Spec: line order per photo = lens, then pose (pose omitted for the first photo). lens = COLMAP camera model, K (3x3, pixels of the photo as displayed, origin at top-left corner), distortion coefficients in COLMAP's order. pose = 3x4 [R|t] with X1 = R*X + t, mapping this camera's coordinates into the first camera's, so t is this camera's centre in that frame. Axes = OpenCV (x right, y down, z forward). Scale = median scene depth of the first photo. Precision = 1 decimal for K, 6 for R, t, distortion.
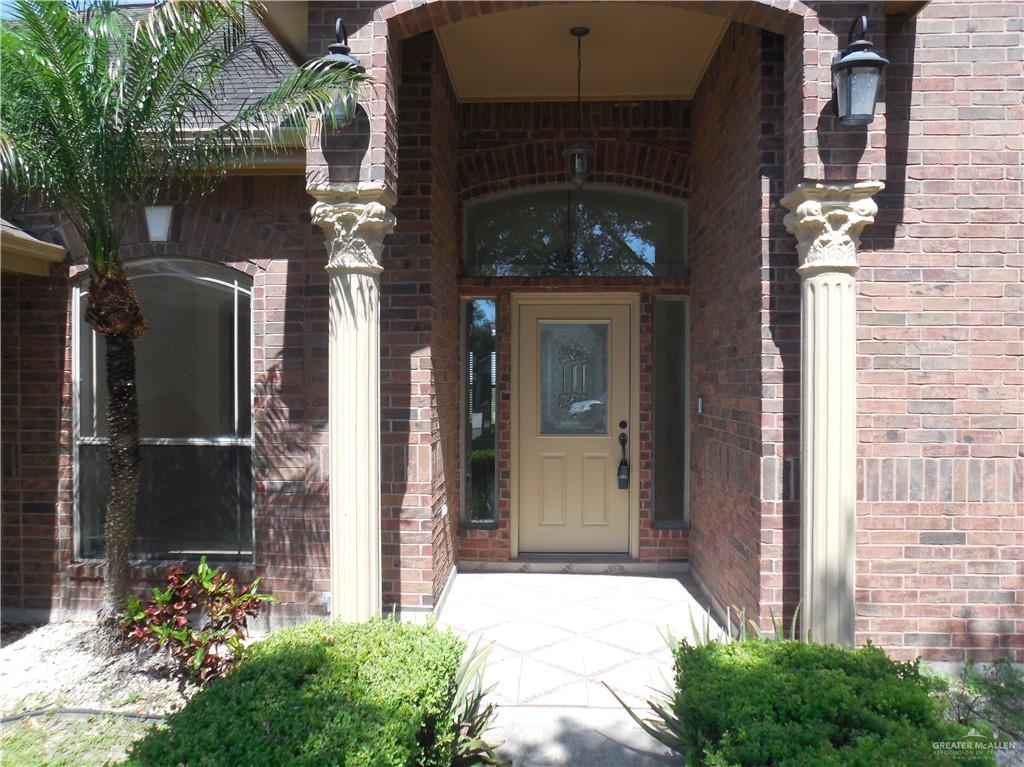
lens RADIAL K [[811.1, 0, 509.0], [0, 811.1, 386.8], [0, 0, 1]] dist [-0.059656, 0.040501]
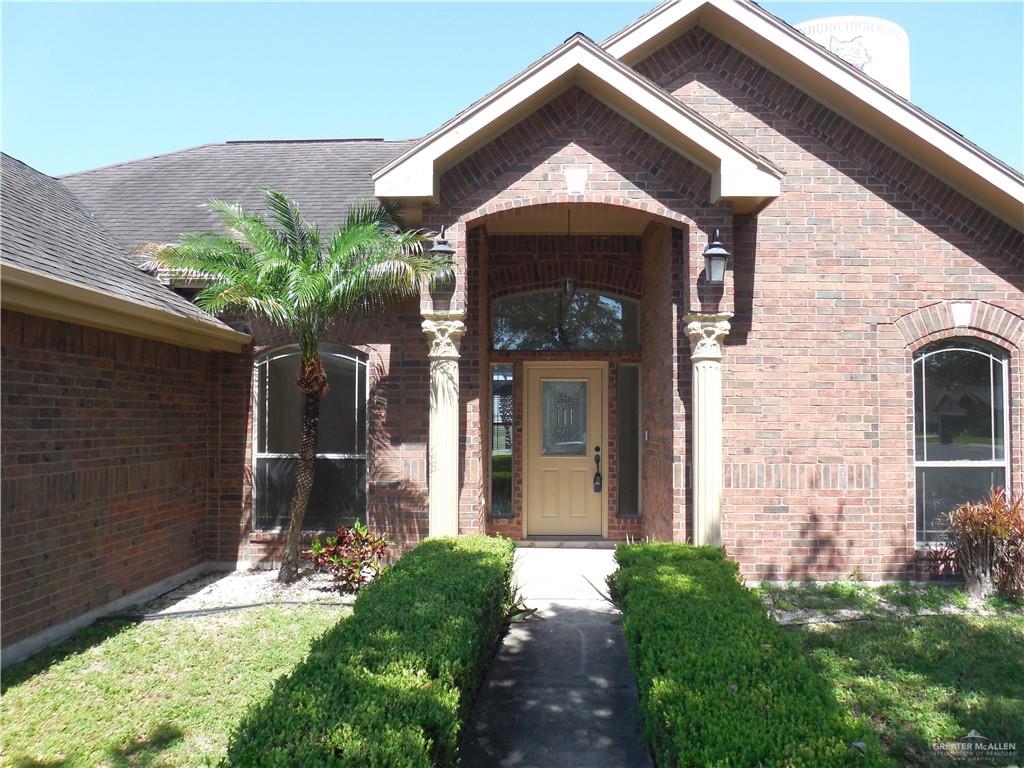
lens RADIAL K [[811.1, 0, 516.3], [0, 811.1, 375.9], [0, 0, 1]] dist [-0.059656, 0.040501]
pose [[0.999619, 0.005134, 0.027134, -0.075852], [-0.003445, 0.998075, -0.061927, 0.007739], [-0.027399, 0.061810, 0.997712, -0.750782]]
